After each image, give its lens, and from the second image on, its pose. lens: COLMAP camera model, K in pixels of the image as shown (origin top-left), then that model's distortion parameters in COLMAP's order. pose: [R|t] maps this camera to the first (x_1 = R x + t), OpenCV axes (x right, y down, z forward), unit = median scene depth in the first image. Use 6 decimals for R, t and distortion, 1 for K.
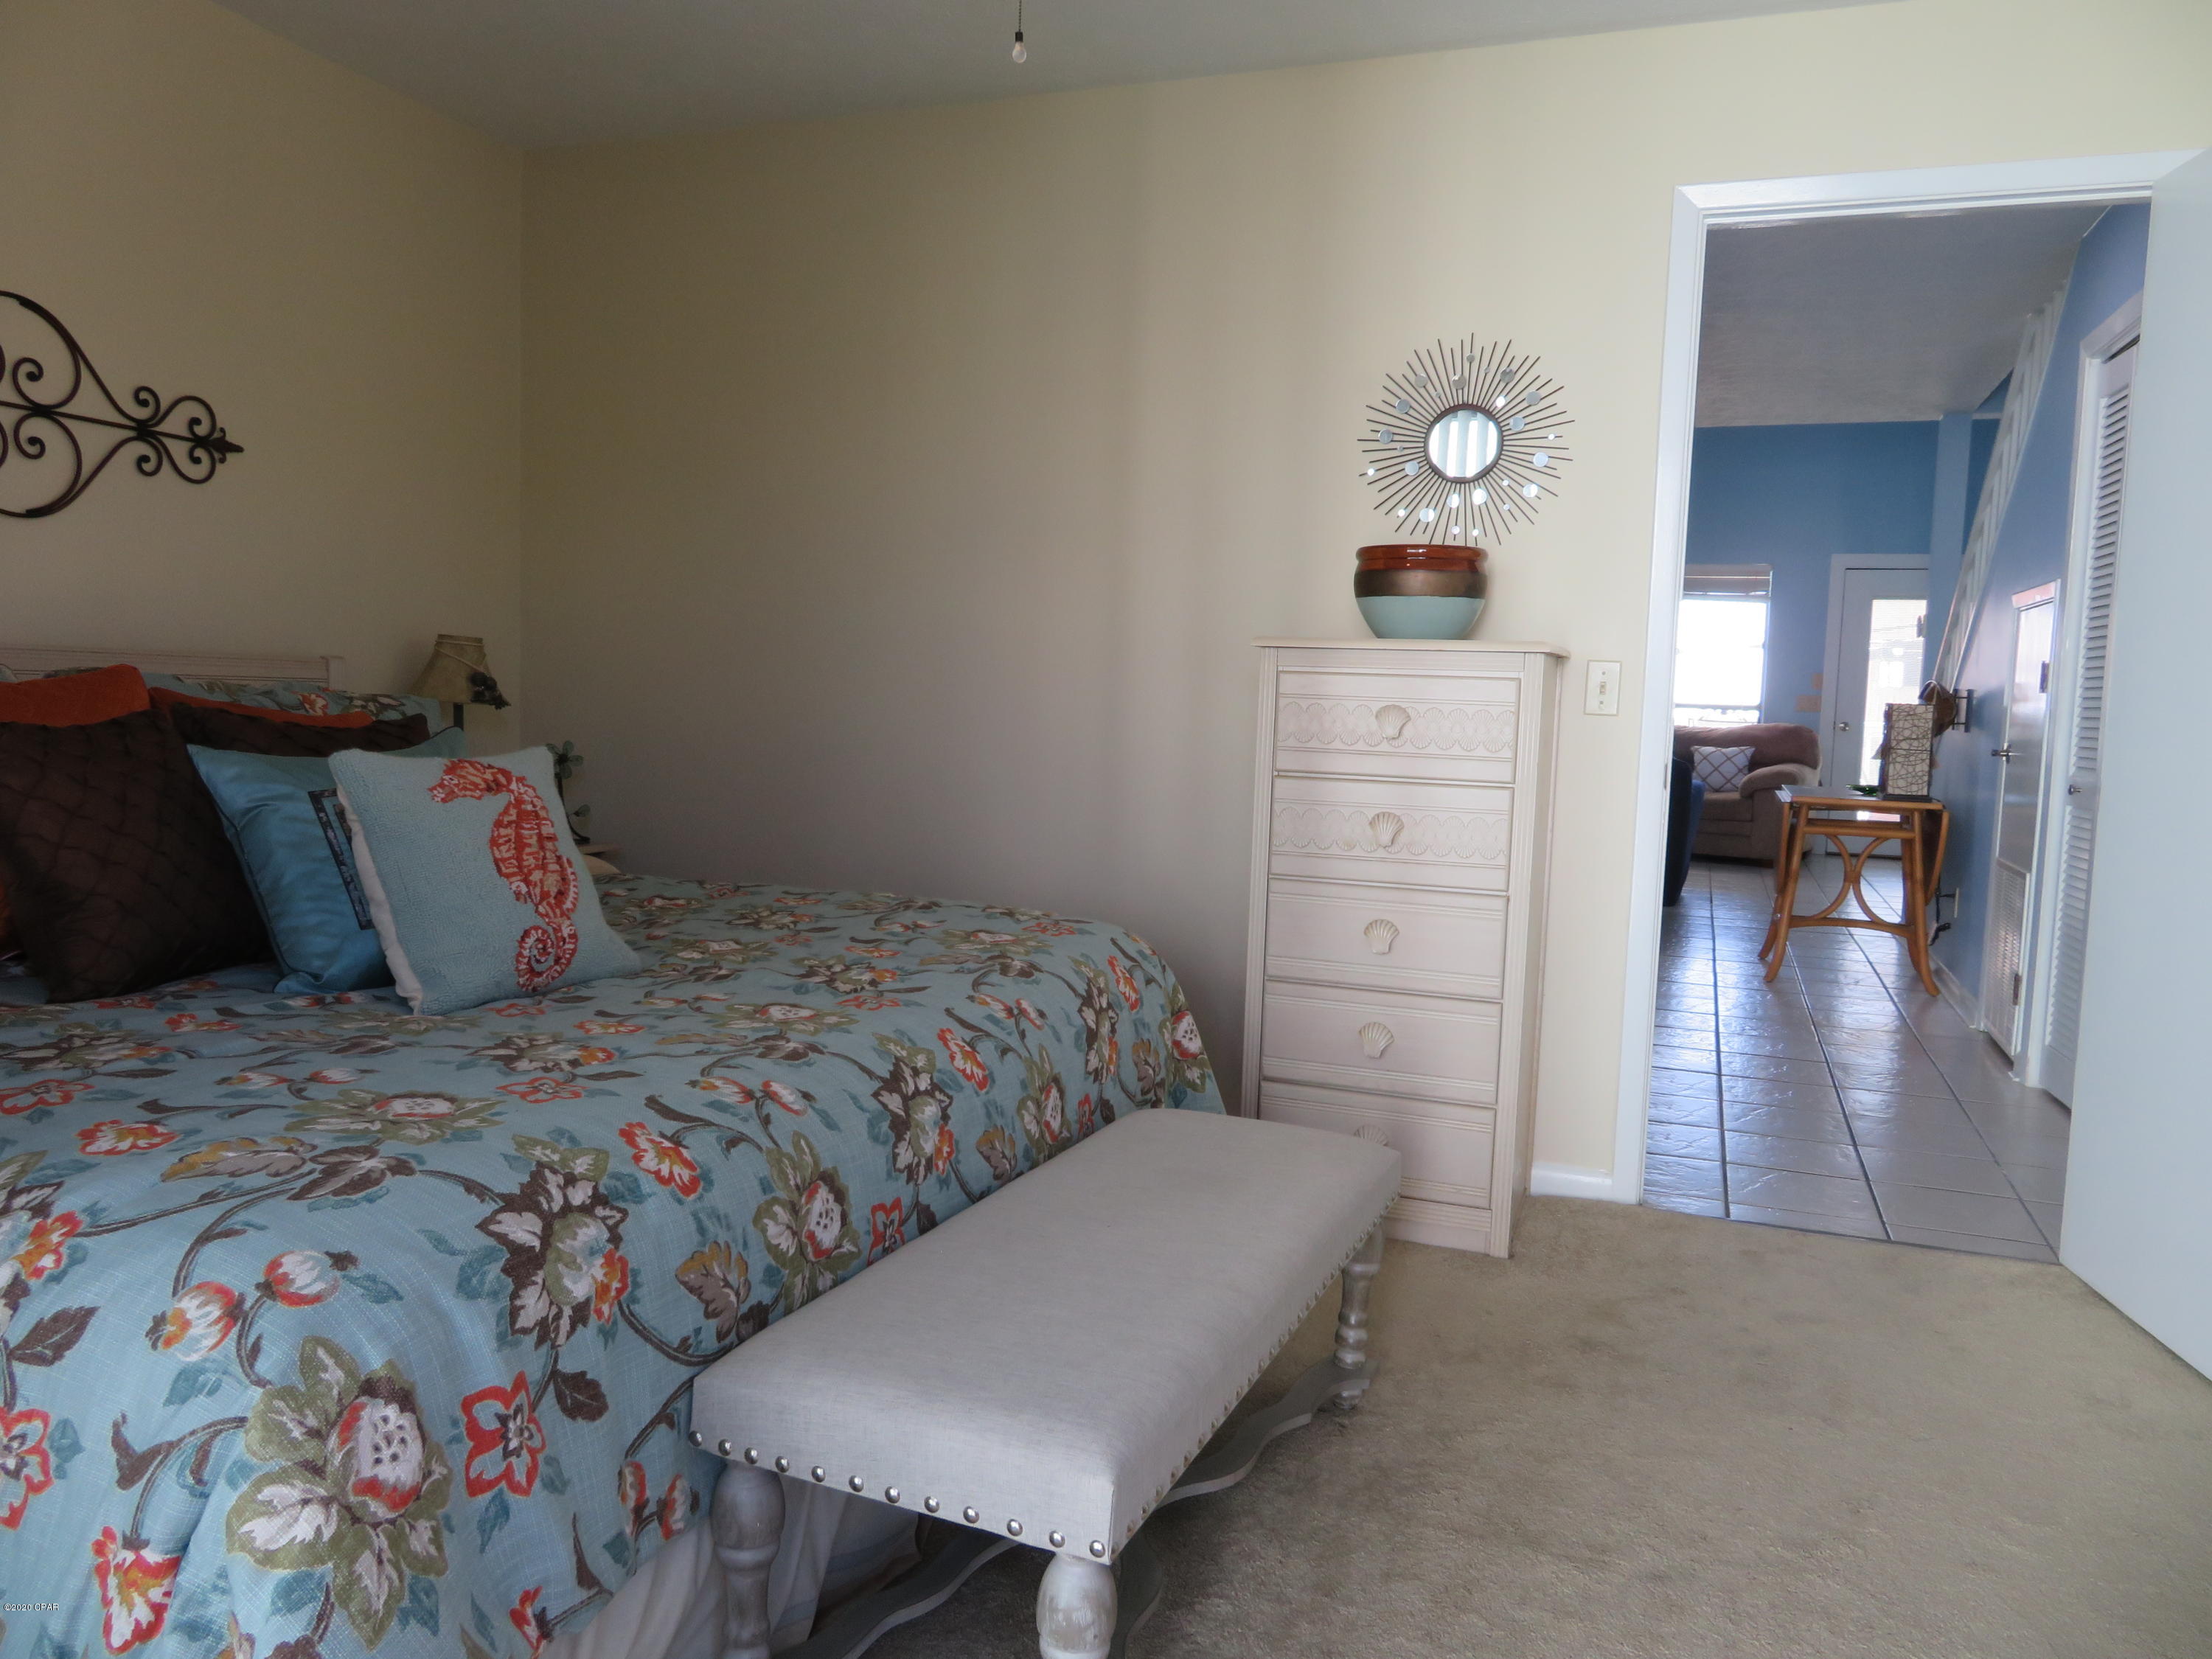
lens RADIAL K [[1579.6, 0, 1102.8], [0, 1579.6, 834.0], [0, 0, 1]] dist [0.003938, 0.006176]
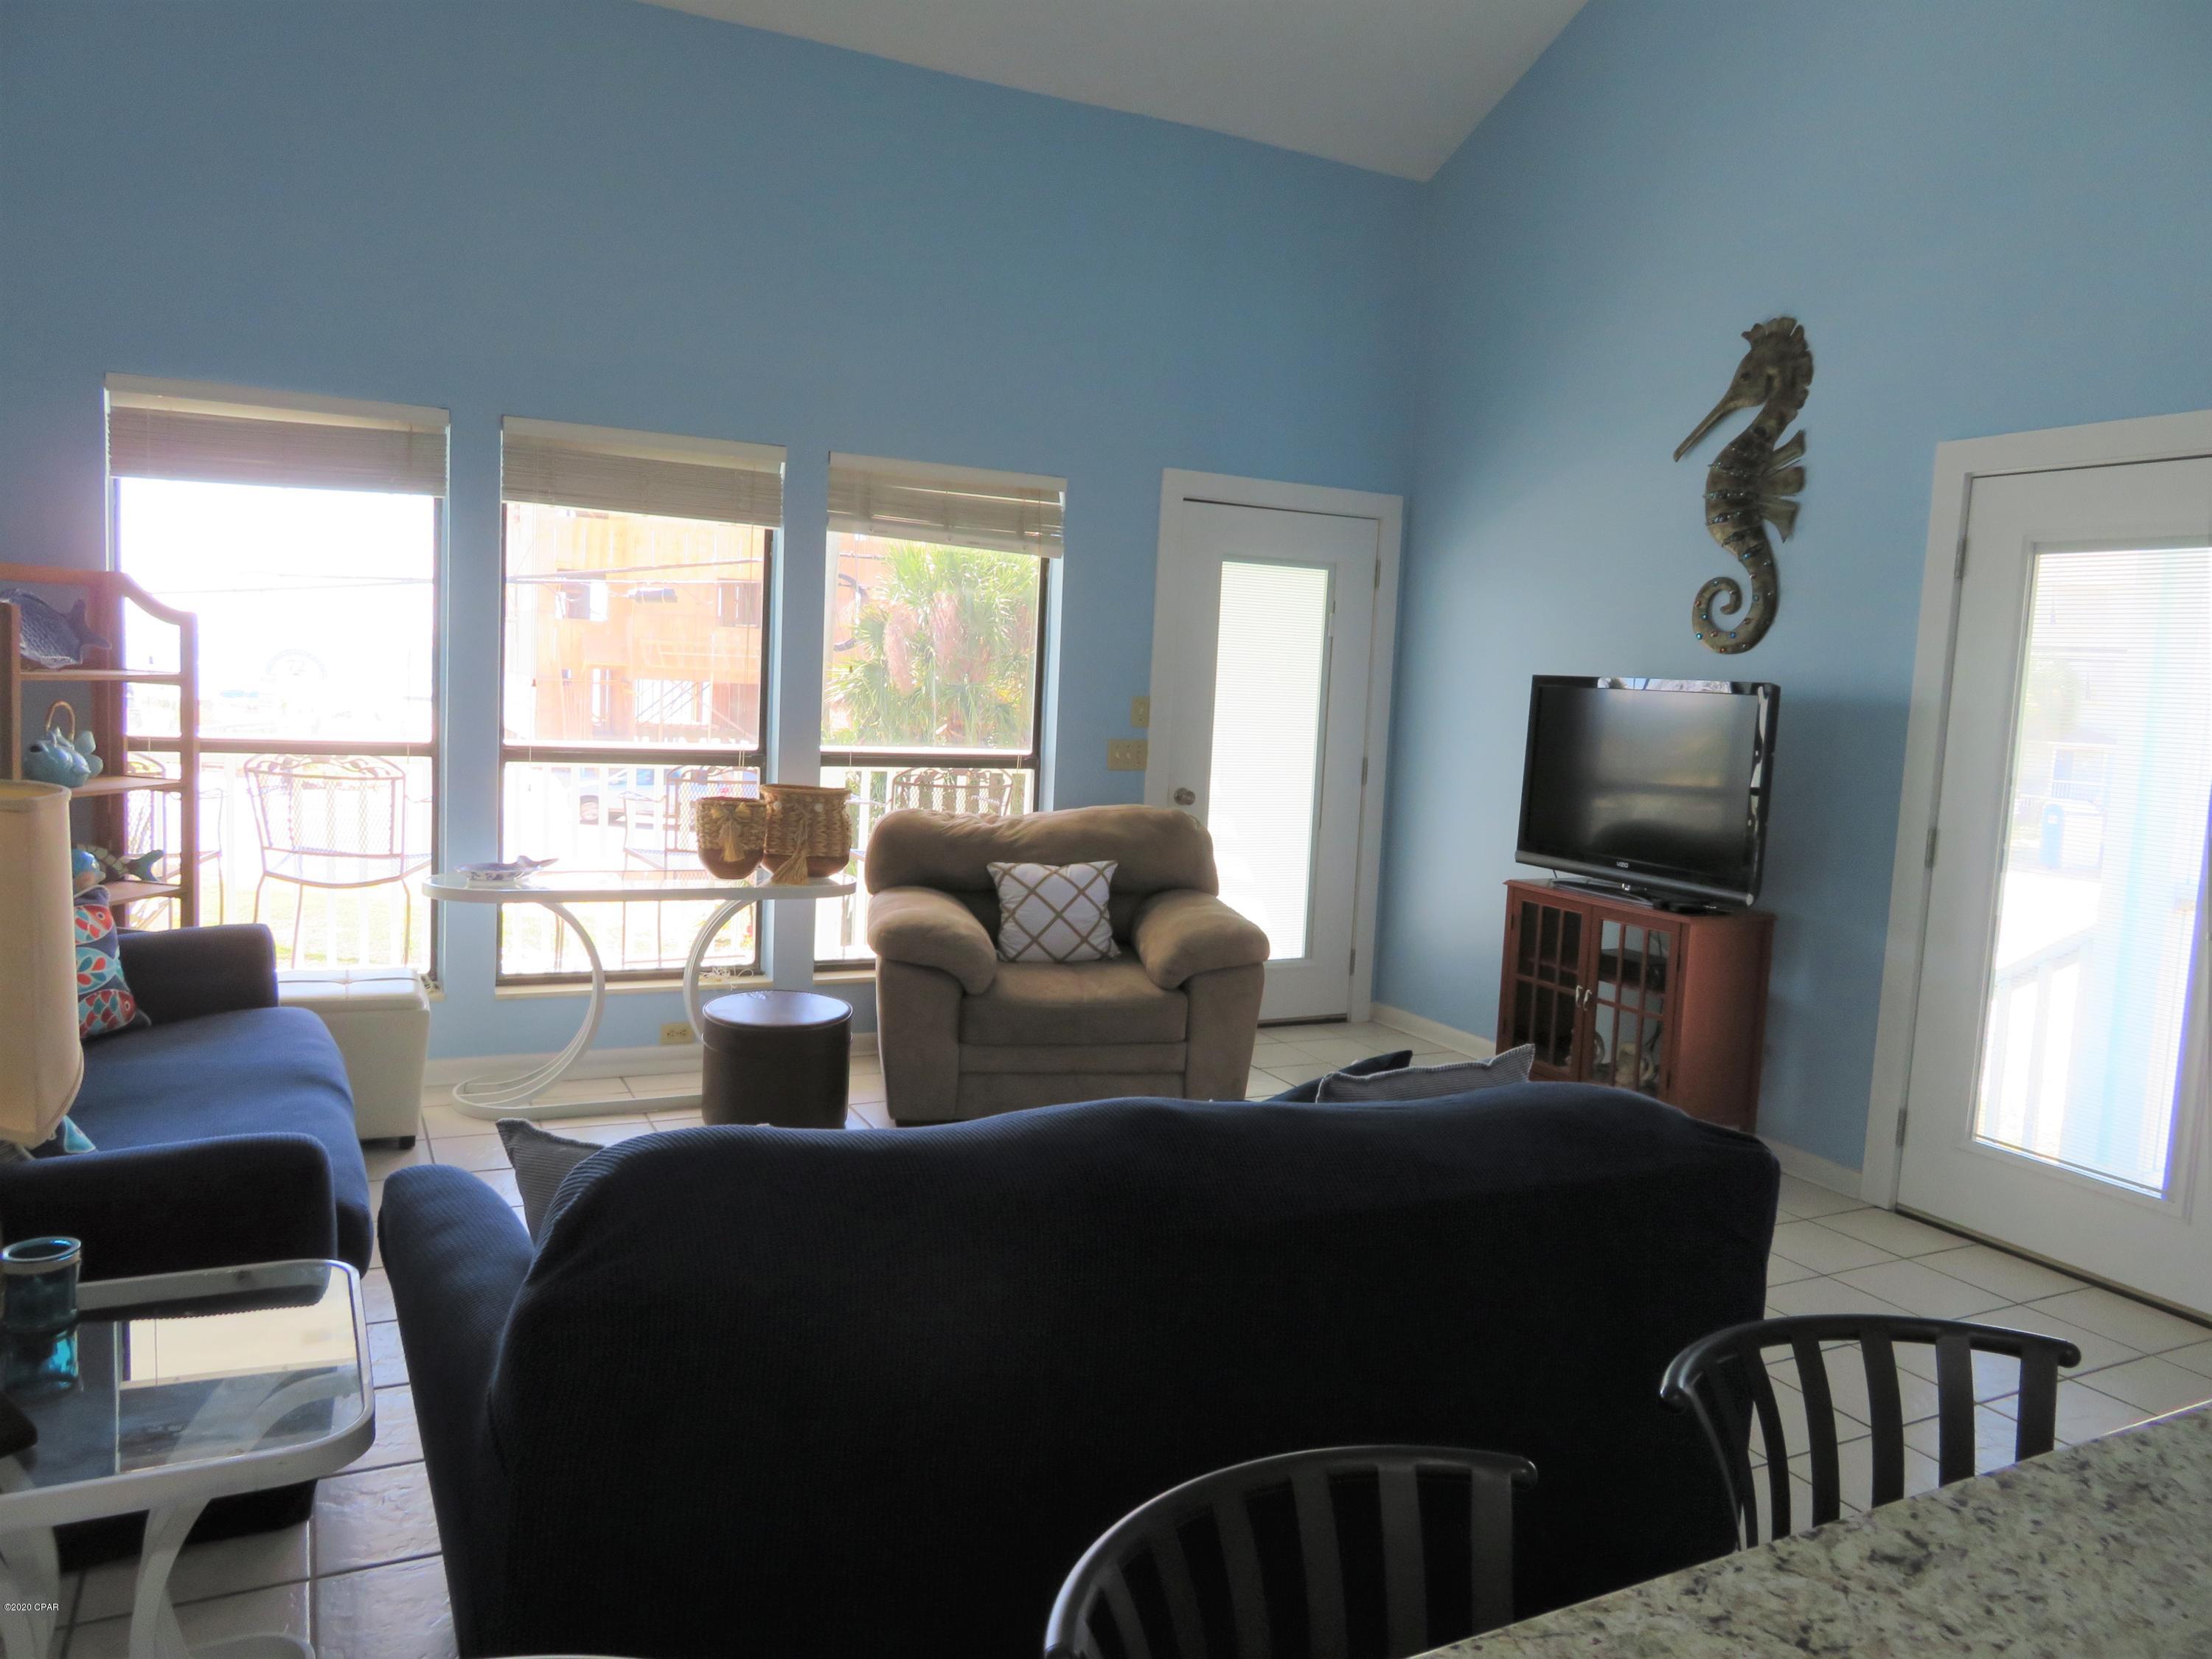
lens RADIAL K [[1579.6, 0, 1105.6], [0, 1579.6, 821.6], [0, 0, 1]] dist [0.003938, 0.006176]
pose [[0.670266, -0.079696, 0.737829, 0.275392], [0.045090, 0.996754, 0.066703, -0.472657], [-0.740750, -0.011440, 0.671684, 3.246621]]
